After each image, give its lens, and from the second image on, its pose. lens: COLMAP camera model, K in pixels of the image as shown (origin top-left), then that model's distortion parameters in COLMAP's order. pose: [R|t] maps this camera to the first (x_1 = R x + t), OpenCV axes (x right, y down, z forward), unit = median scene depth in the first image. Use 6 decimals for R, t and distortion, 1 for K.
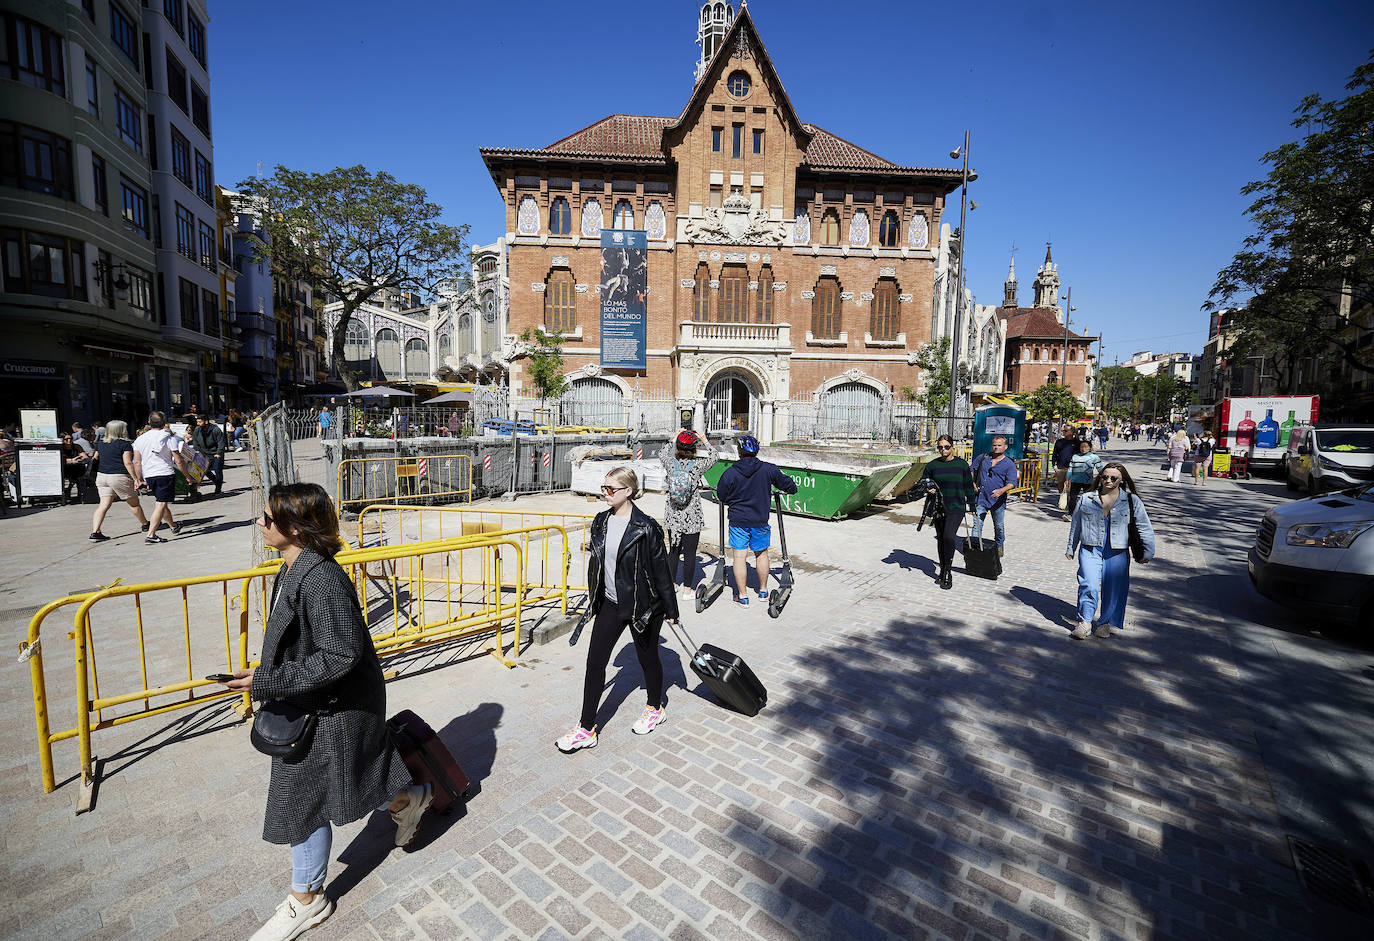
lens RADIAL K [[469.6, 0, 686.2], [0, 469.6, 471.3], [0, 0, 1]] dist [-0.000071, 0.000132]
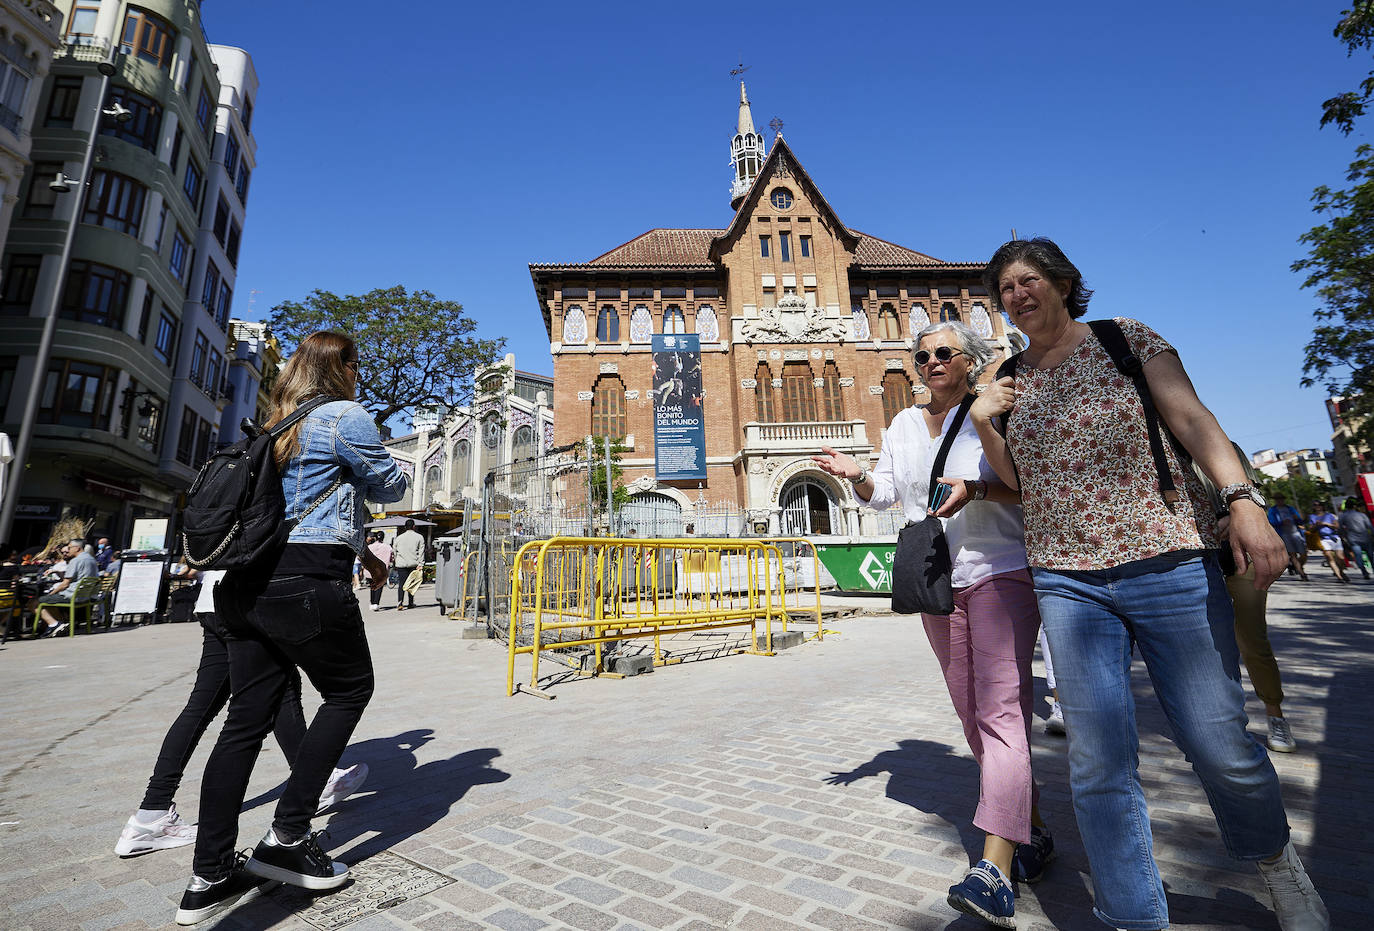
lens RADIAL K [[710.6, 0, 686.5], [0, 710.6, 464.2], [0, 0, 1]] dist [-0.000133, -0.000436]
pose [[0.995793, -0.062754, 0.066773, -0.219775], [0.080623, 0.946331, -0.312981, 0.166526], [-0.043548, 0.317047, 0.947409, -0.242442]]
